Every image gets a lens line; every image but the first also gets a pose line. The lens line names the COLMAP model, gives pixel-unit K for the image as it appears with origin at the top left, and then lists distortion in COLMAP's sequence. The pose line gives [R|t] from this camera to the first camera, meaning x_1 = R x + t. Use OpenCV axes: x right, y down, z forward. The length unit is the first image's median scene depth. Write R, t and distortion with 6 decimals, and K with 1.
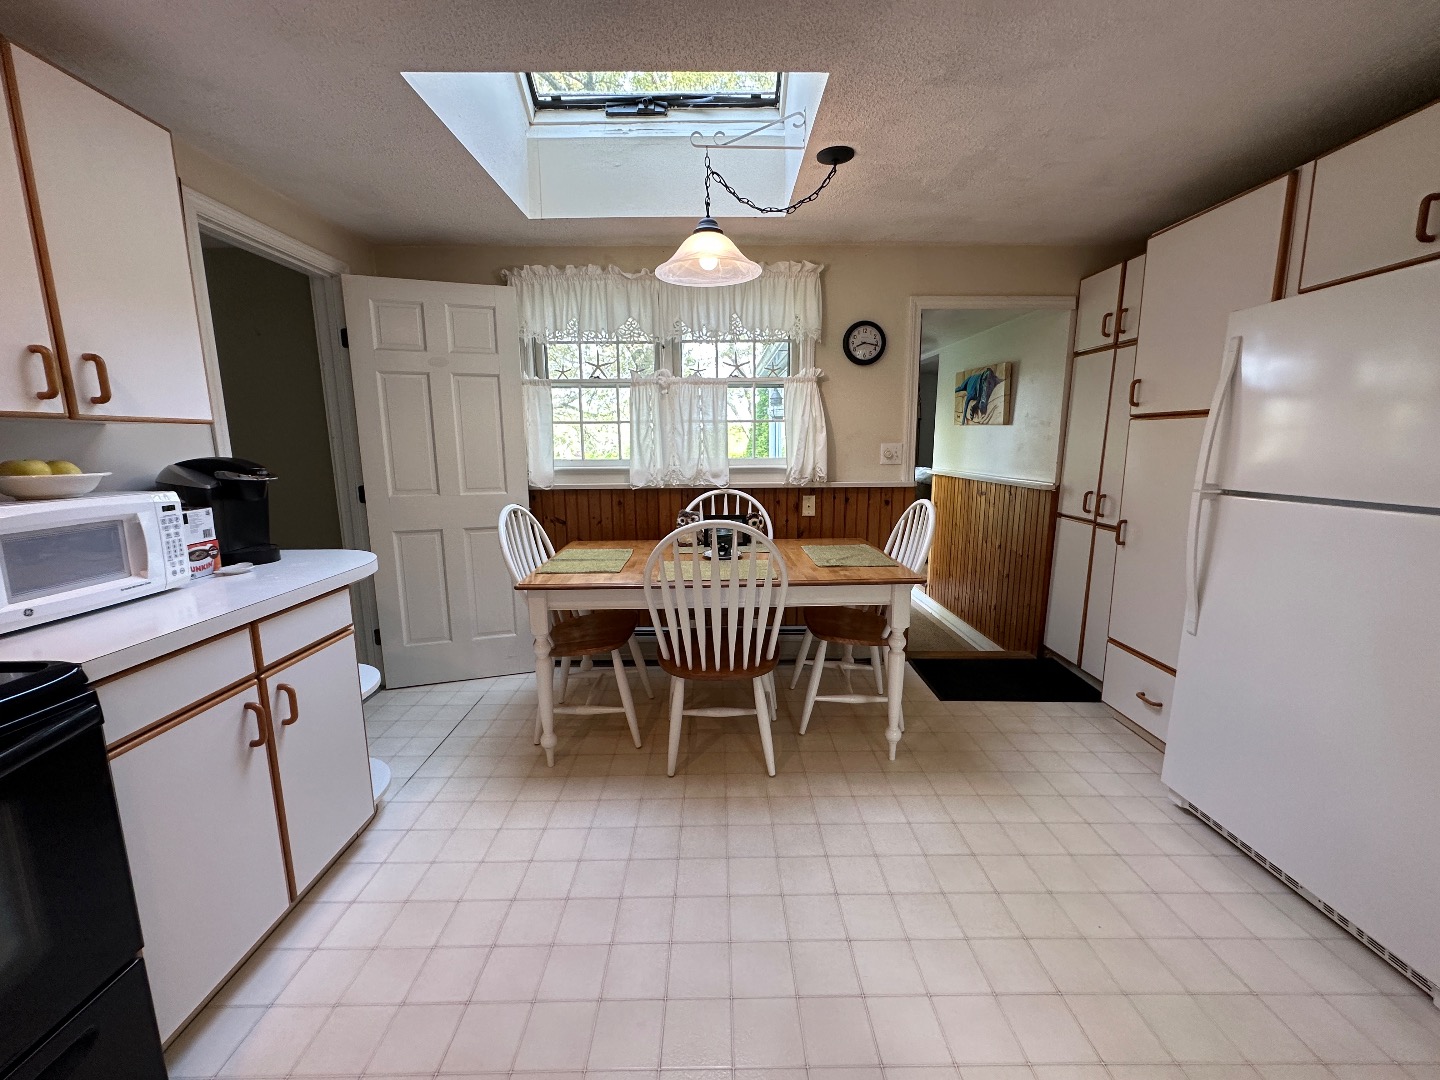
lens RADIAL K [[577.5, 0, 720.0], [0, 577.5, 540.0], [0, 0, 1]] dist [-0.003116, 0.000150]
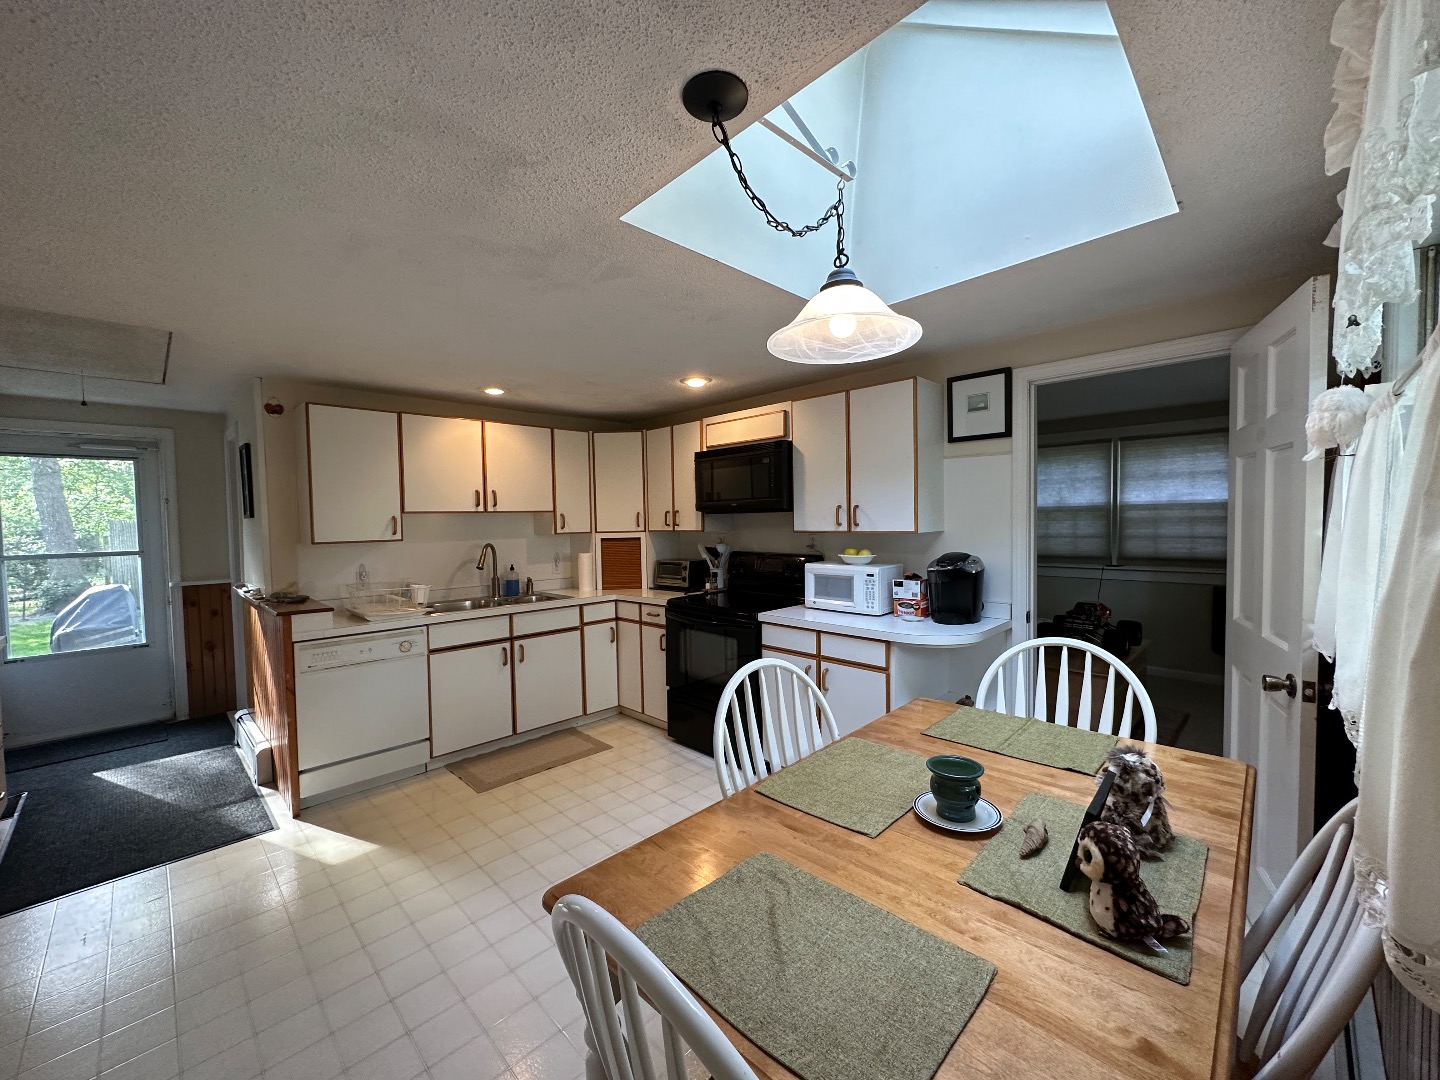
lens RADIAL K [[577.5, 0, 720.0], [0, 577.5, 540.0], [0, 0, 1]] dist [-0.003116, 0.000150]
pose [[-0.710938, 0.046085, -0.701743, 0.432476], [-0.097220, 0.981829, 0.162973, -0.235775], [0.696502, 0.184087, -0.693539, 1.041337]]
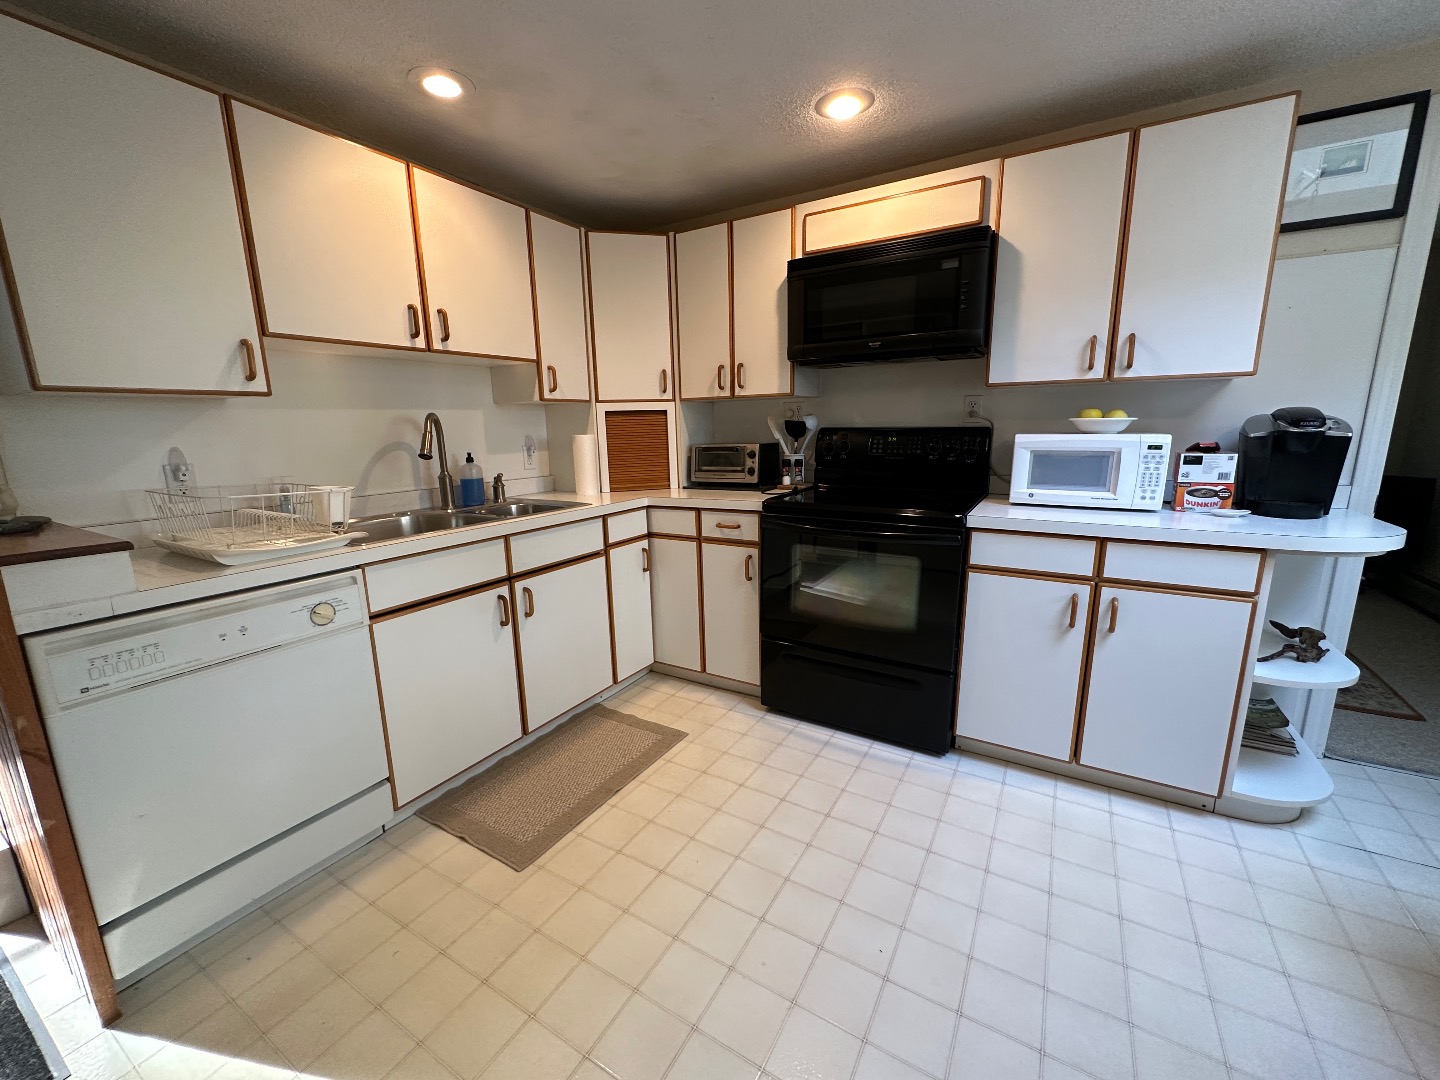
lens RADIAL K [[577.5, 0, 720.0], [0, 577.5, 540.0], [0, 0, 1]] dist [-0.003116, 0.000150]
pose [[-0.517498, 0.186578, -0.835095, 0.333911], [-0.122610, 0.949699, 0.288163, -0.056956], [0.846854, 0.251515, -0.468591, 0.430434]]
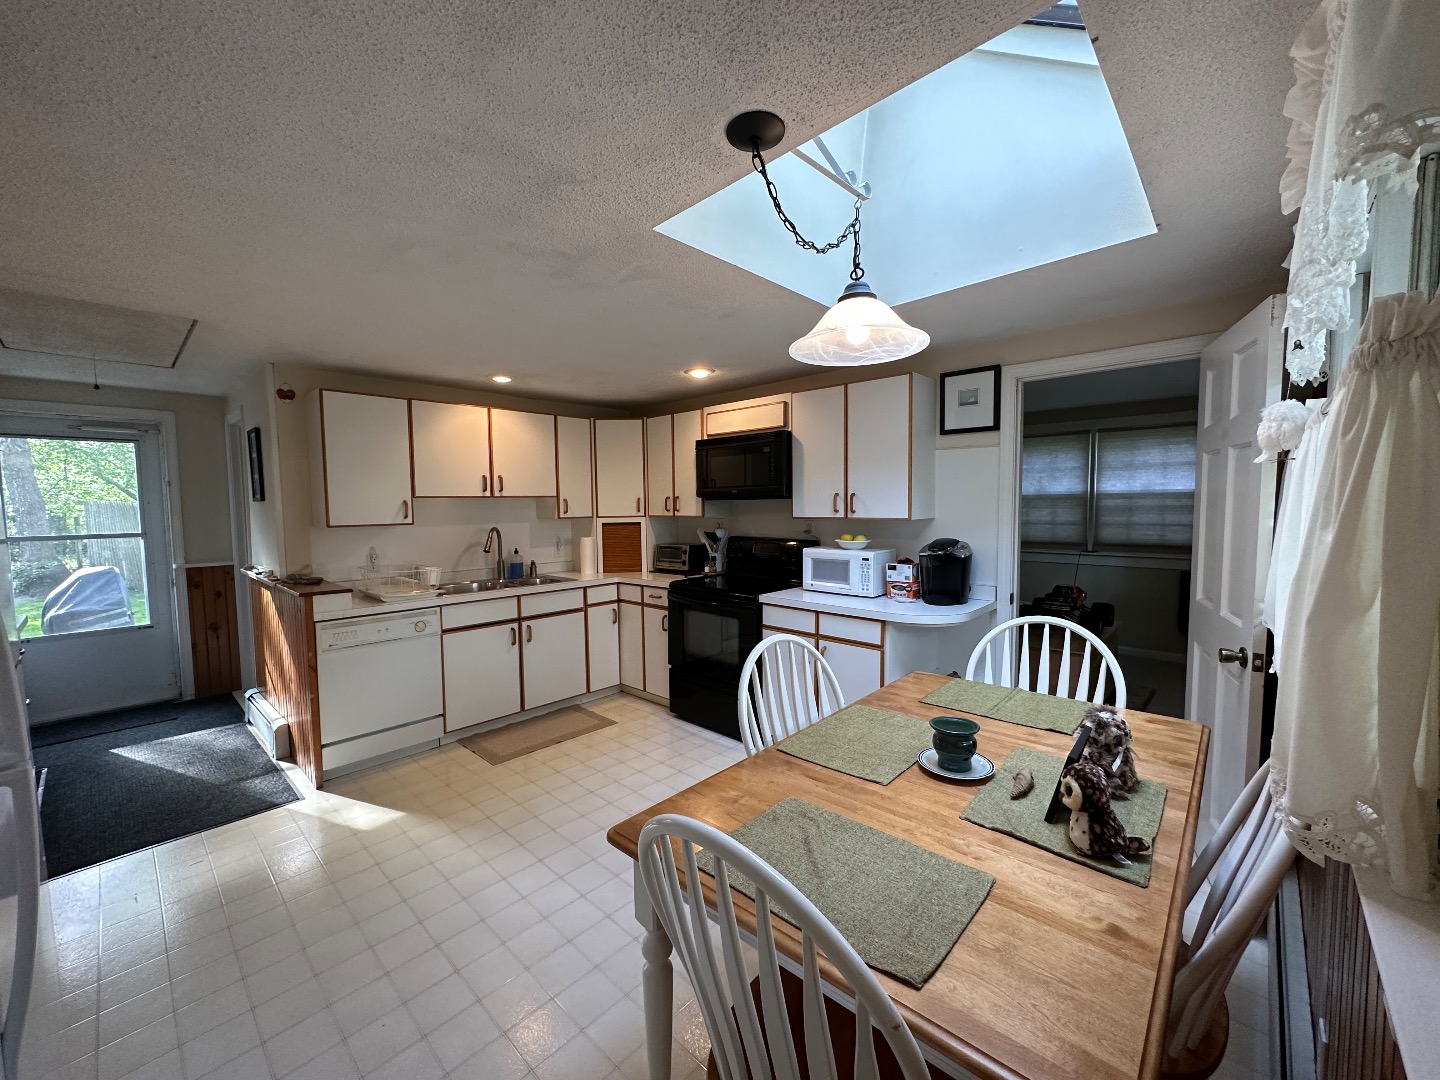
lens RADIAL K [[577.5, 0, 720.0], [0, 577.5, 540.0], [0, 0, 1]] dist [-0.003116, 0.000150]
pose [[-0.689216, 0.061821, -0.721914, 0.501393], [-0.107495, 0.976603, 0.186257, -0.242494], [0.716537, 0.205974, -0.666445, 1.049340]]
